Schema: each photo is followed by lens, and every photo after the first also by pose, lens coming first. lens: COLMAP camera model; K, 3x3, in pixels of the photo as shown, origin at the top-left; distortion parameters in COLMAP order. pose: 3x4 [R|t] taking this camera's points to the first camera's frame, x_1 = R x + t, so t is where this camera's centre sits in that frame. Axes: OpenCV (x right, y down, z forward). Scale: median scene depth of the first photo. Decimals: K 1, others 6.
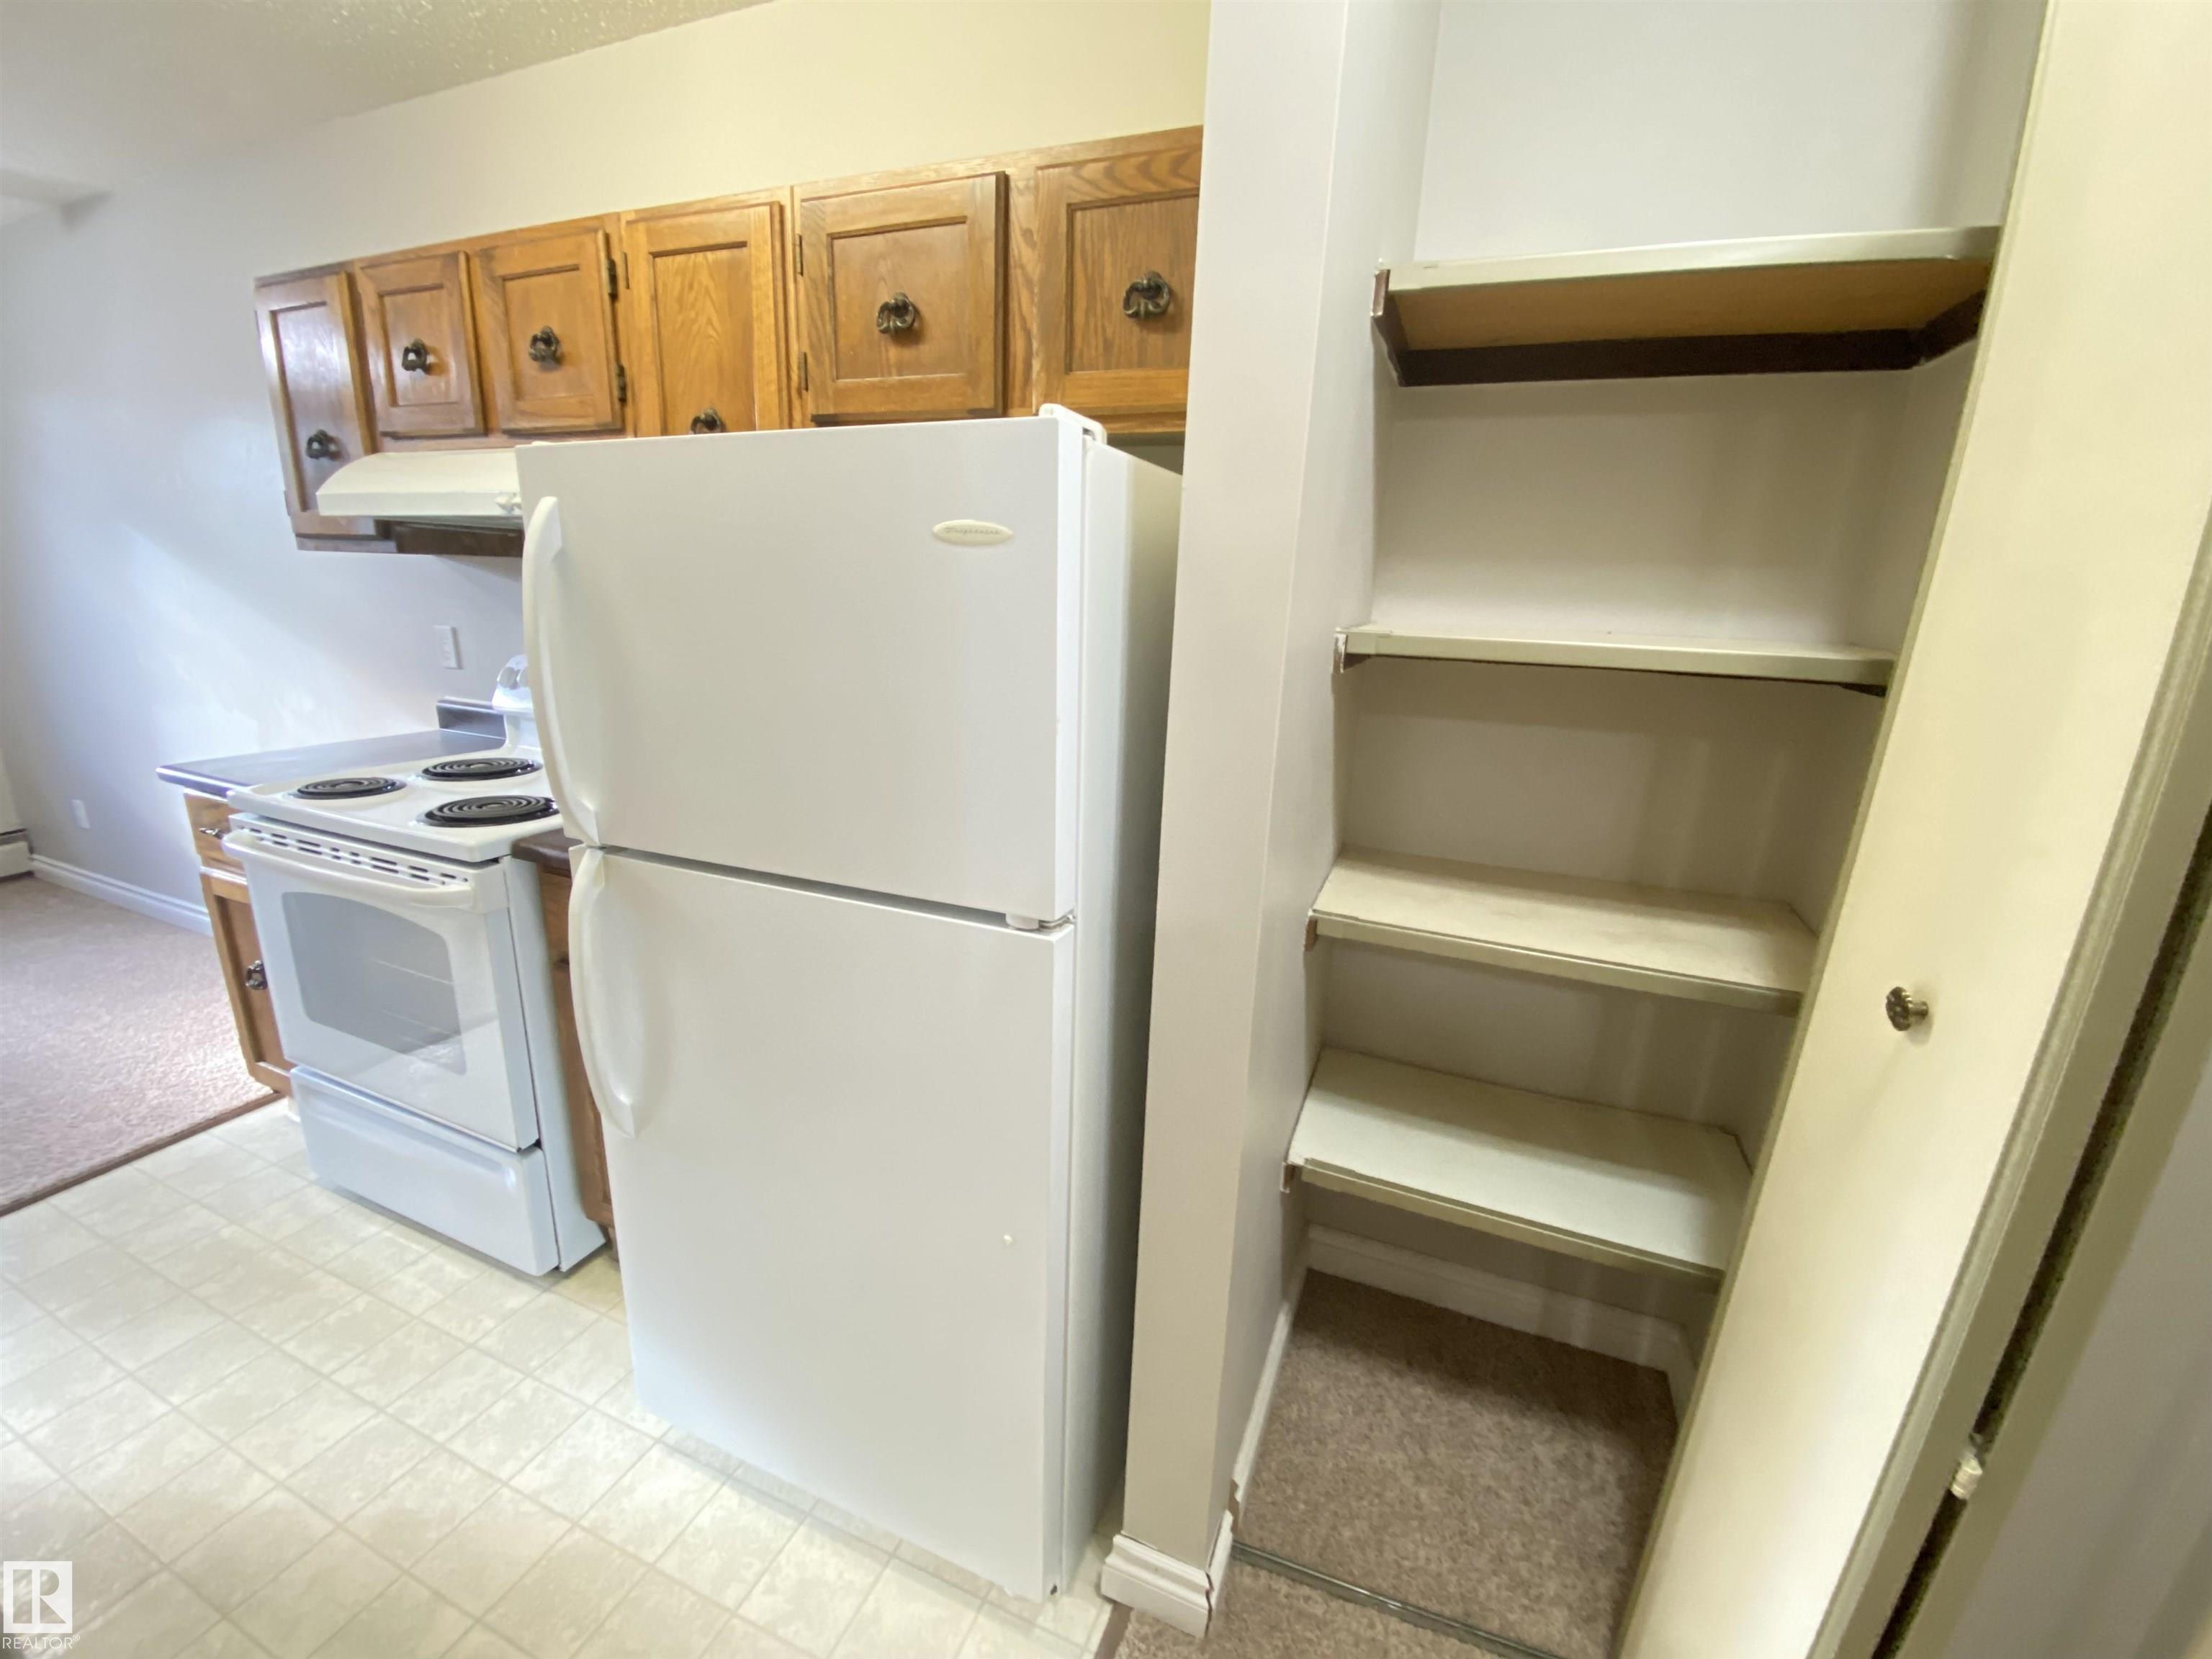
lens RADIAL K [[911.3, 0, 1106.0], [0, 911.3, 829.5], [0, 0, 1]] dist [-0.000407, -0.012880]
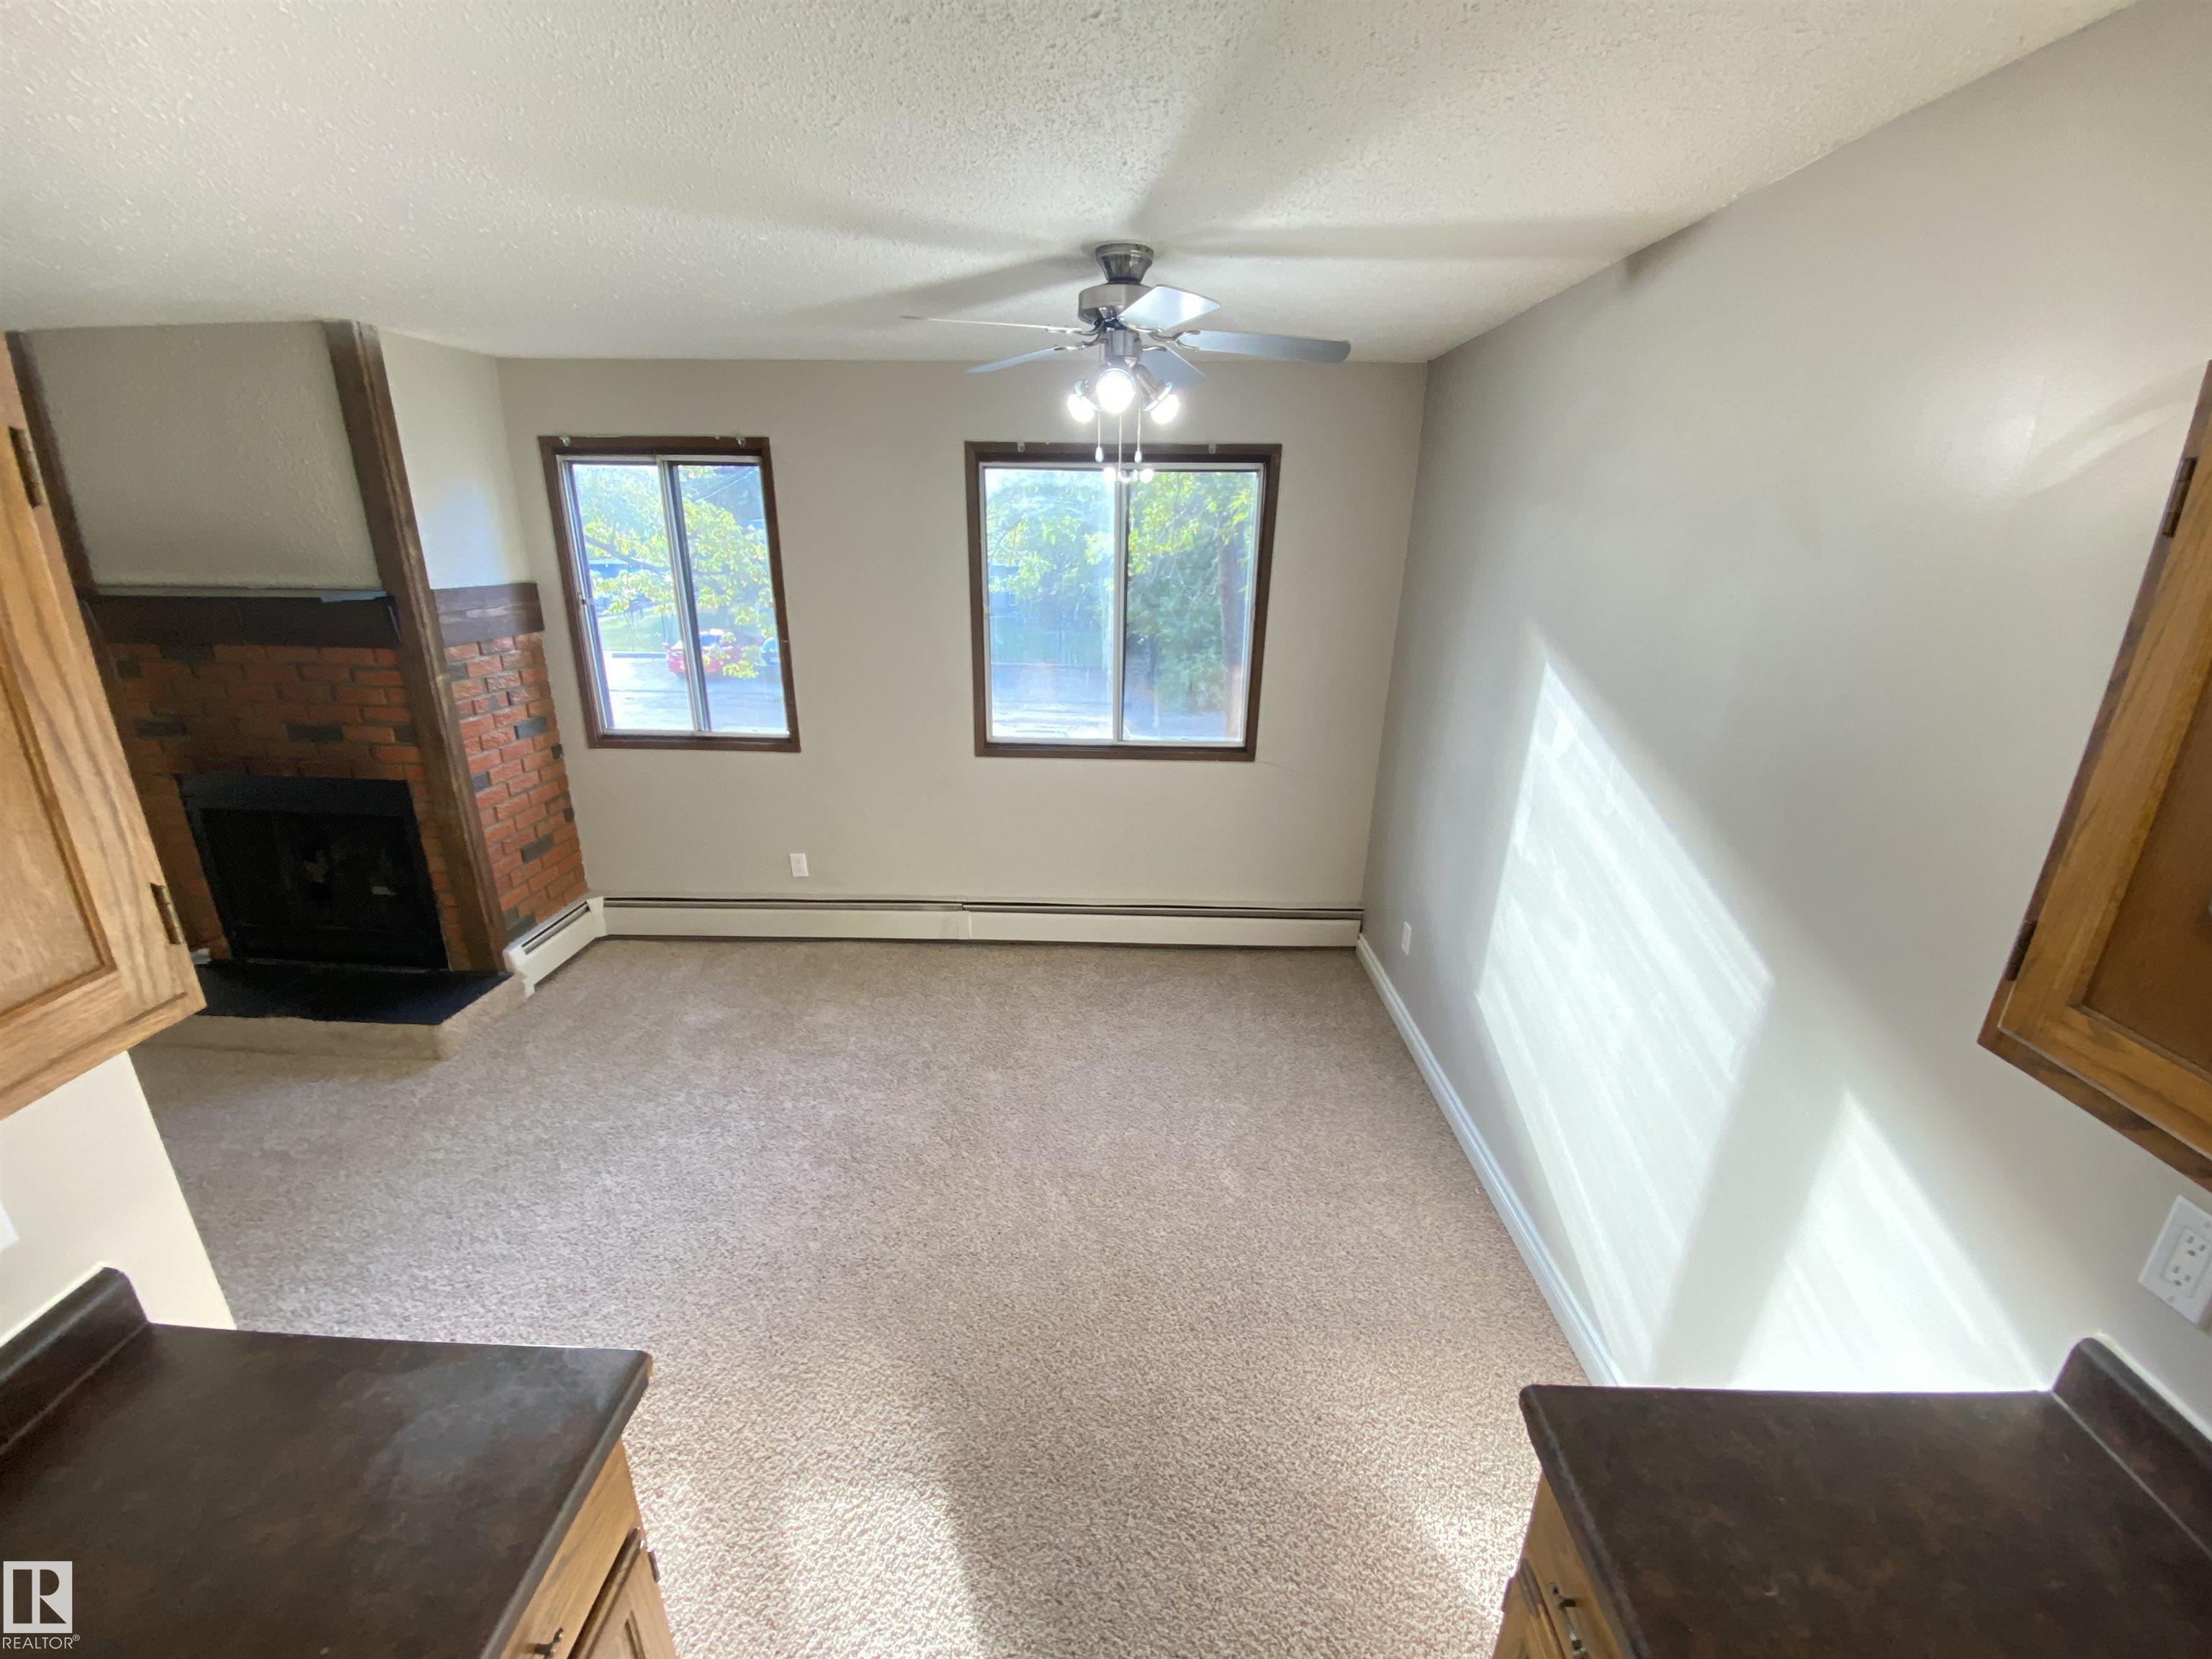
lens RADIAL K [[901.9, 0, 1112.0], [0, 901.9, 848.7], [0, 0, 1]] dist [0.002033, -0.011777]
pose [[0.366946, 0.284662, -0.885617, -0.978622], [-0.253715, 0.946561, 0.199127, -0.515146], [0.894975, 0.151626, 0.419559, 0.656618]]
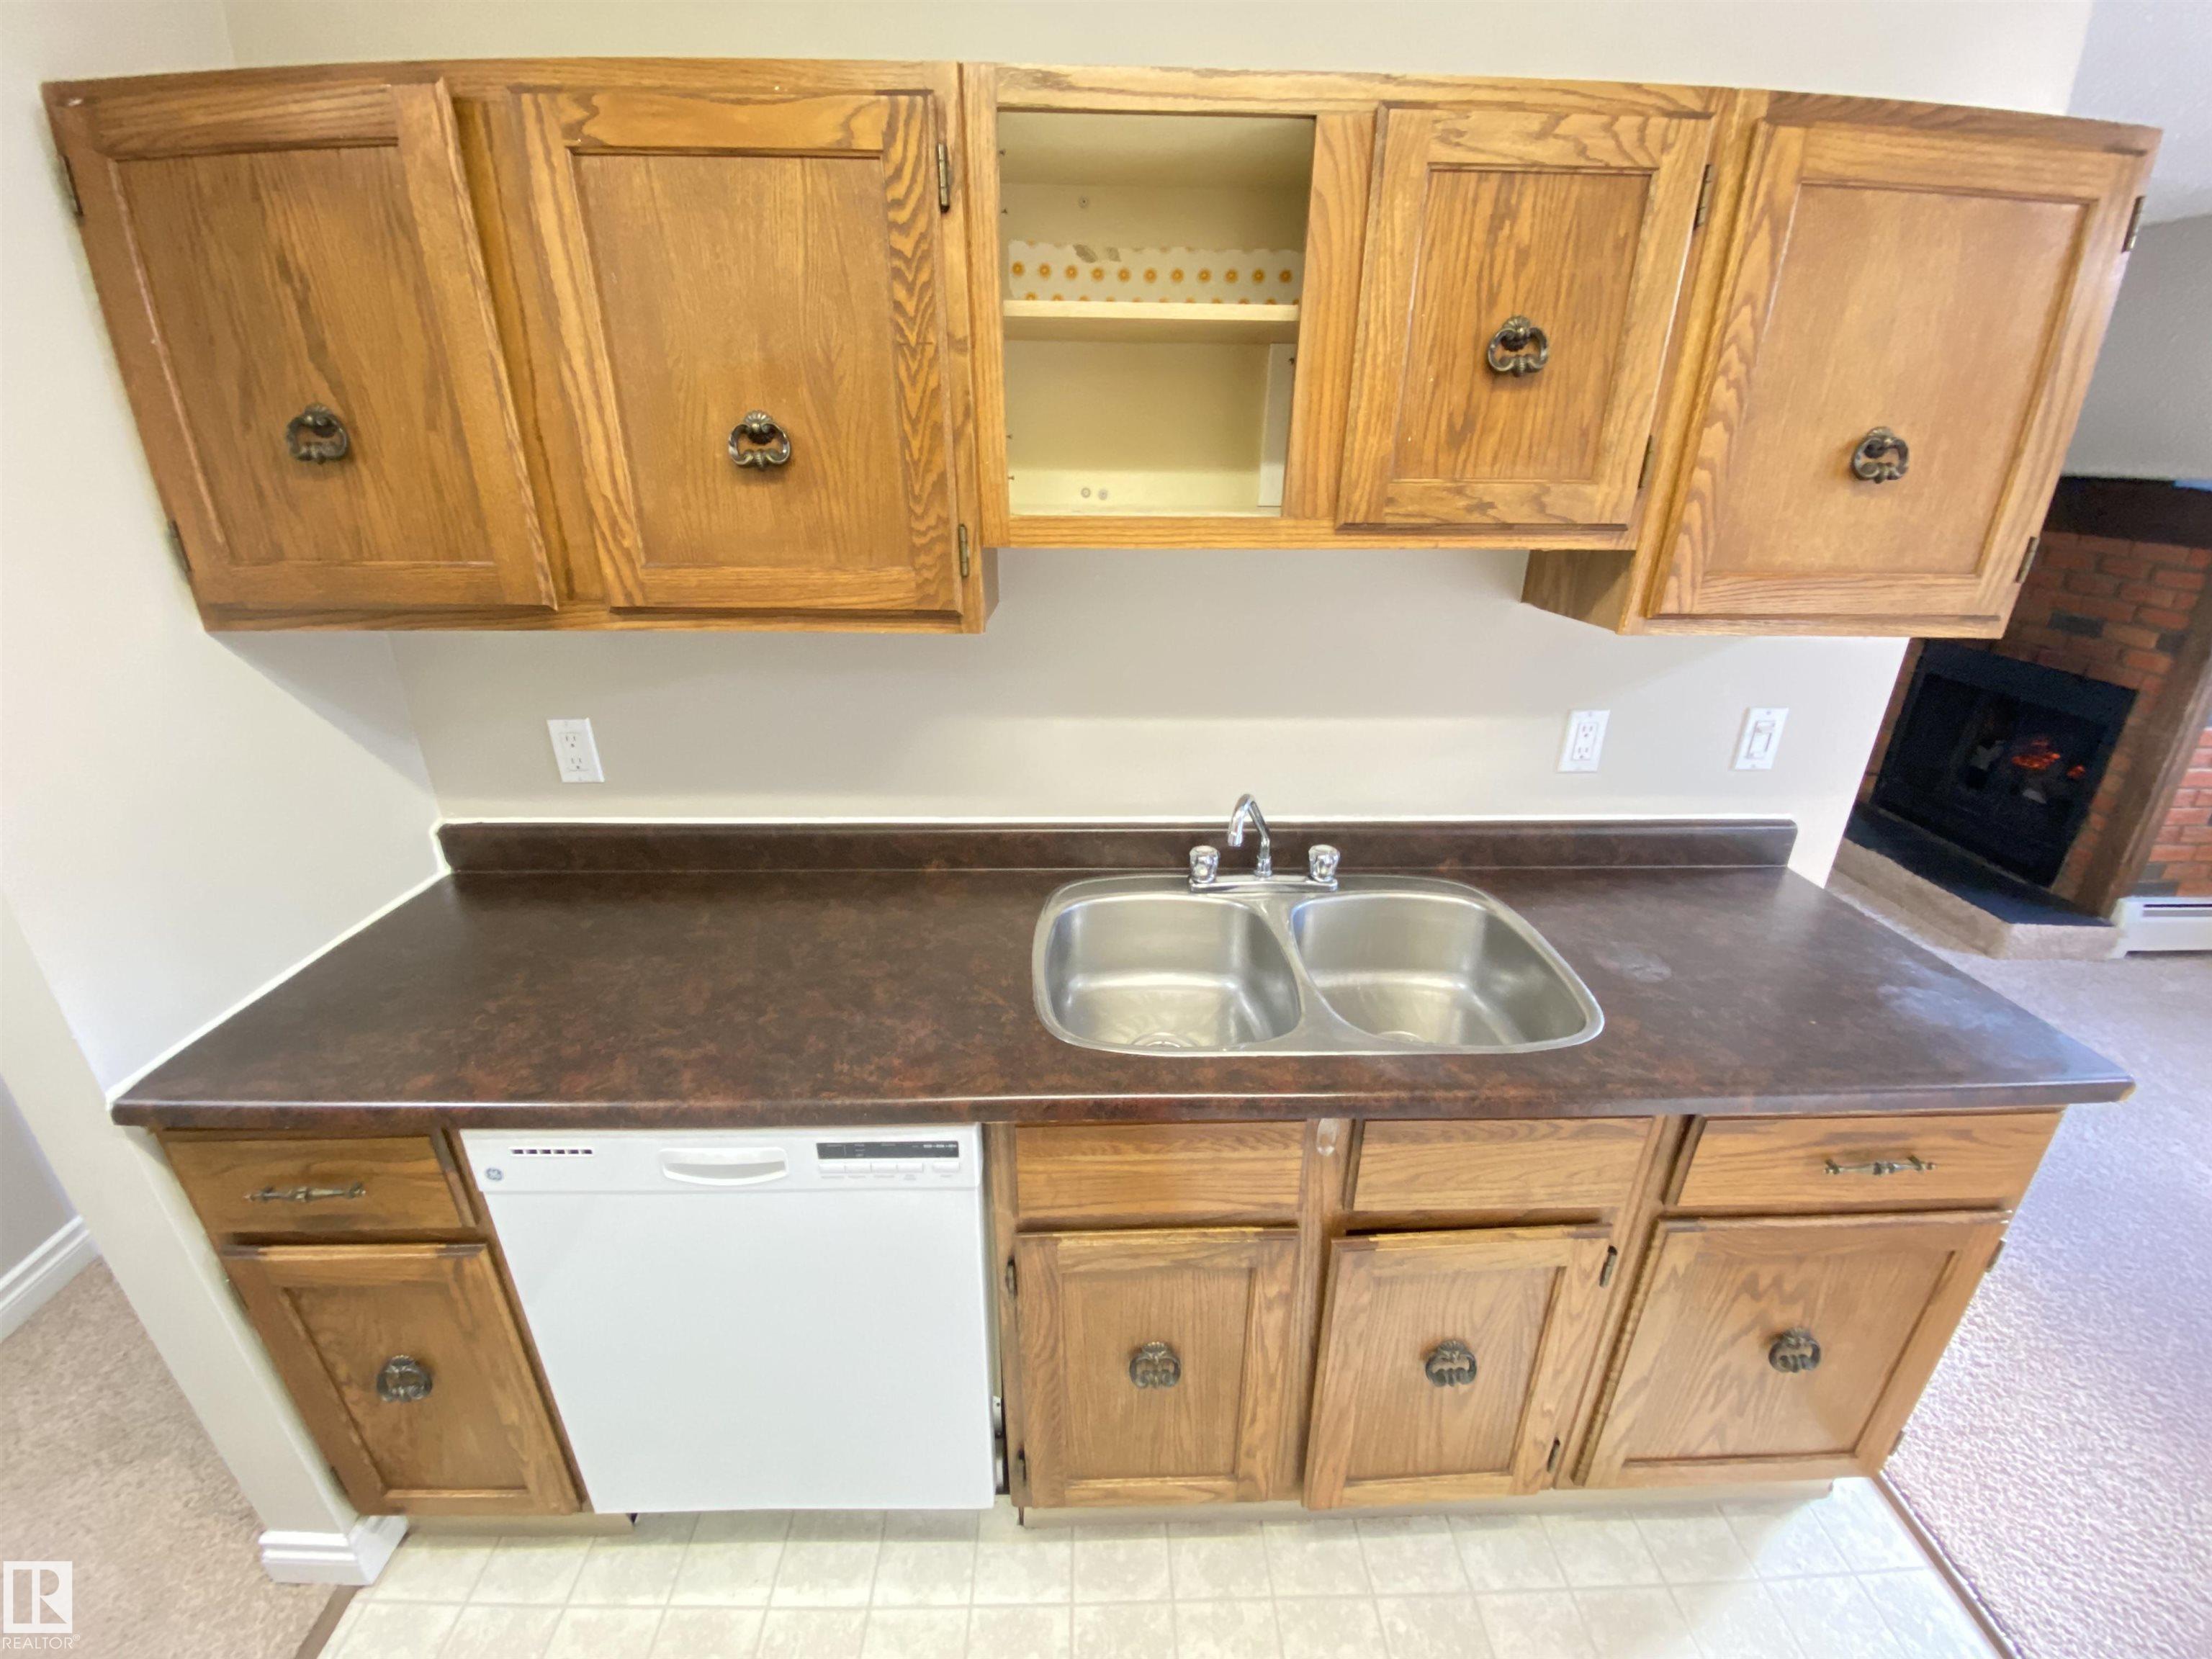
lens RADIAL K [[911.3, 0, 1106.0], [0, 911.3, 829.5], [0, 0, 1]] dist [-0.000407, -0.012880]
pose [[-0.913847, 0.109012, -0.391153, -0.619758], [-0.151038, 0.802918, 0.576638, -0.369123], [0.376924, 0.586037, -0.717279, 0.763098]]
